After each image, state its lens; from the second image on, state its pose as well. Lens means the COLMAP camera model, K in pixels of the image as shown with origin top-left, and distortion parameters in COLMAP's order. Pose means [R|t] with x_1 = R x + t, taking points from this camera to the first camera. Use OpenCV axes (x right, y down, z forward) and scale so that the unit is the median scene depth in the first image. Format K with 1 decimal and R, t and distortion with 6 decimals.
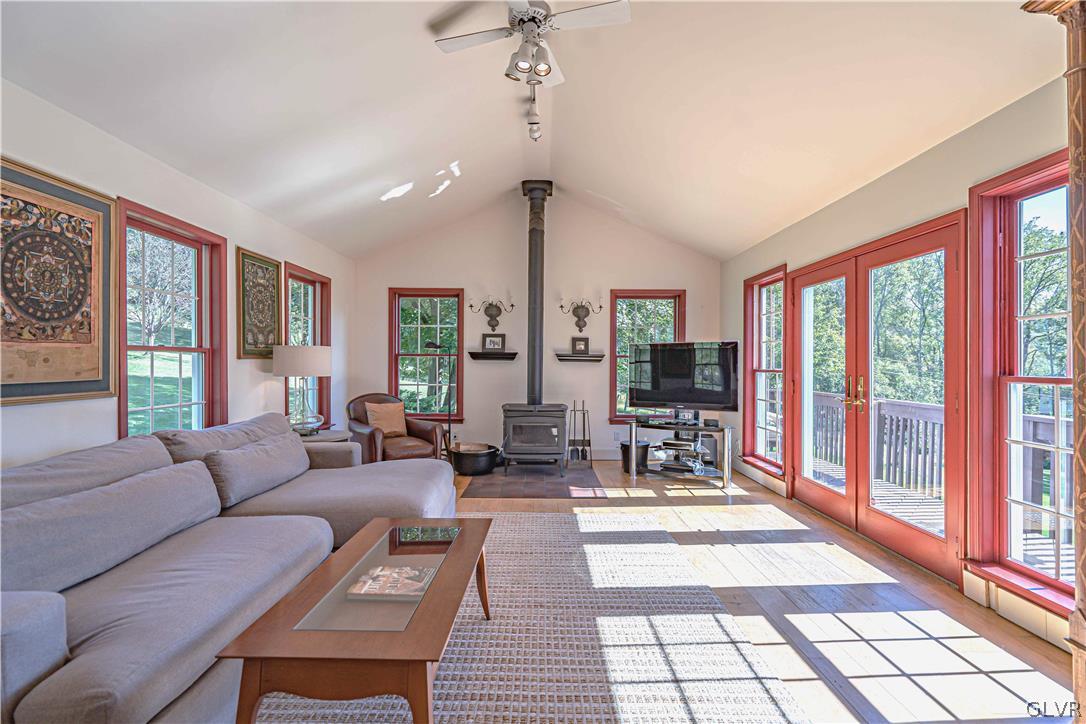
lens RADIAL K [[496.5, 0, 546.3], [0, 496.5, 360.1], [0, 0, 1]] dist [-0.001427, -0.000425]
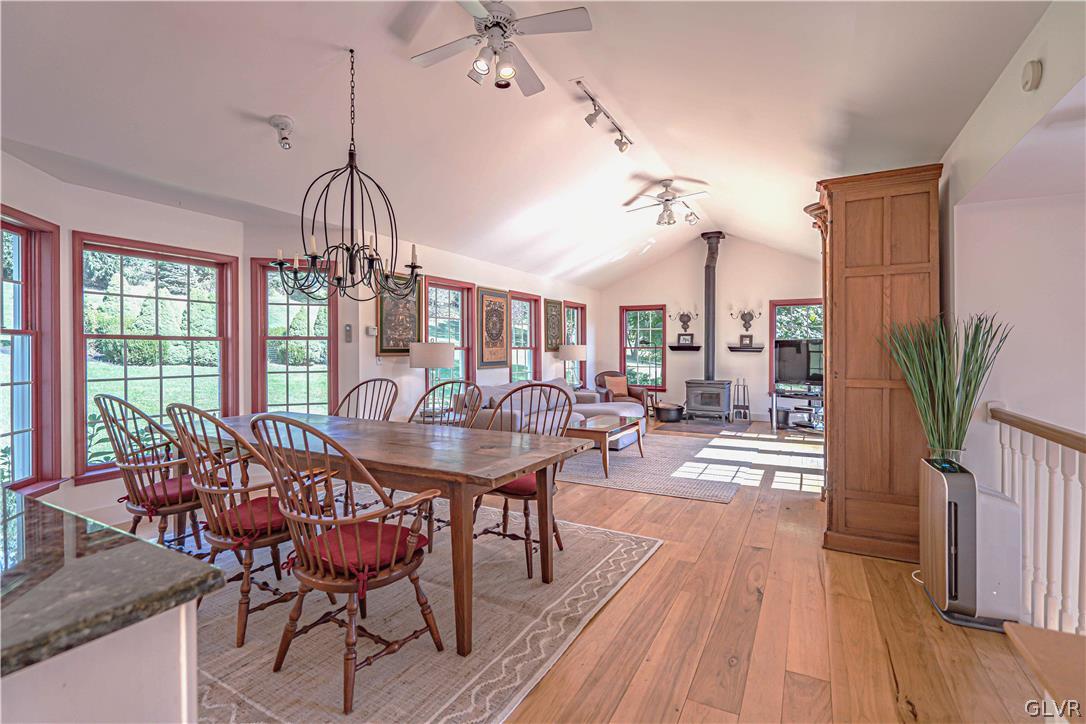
lens RADIAL K [[496.5, 0, 543.7], [0, 496.5, 355.3], [0, 0, 1]] dist [-0.001427, -0.000425]
pose [[0.876018, 0.000479, -0.482278, 0.267231], [0.006574, 0.999895, 0.012934, -0.010136], [0.482234, -0.014501, 0.875922, -0.581875]]
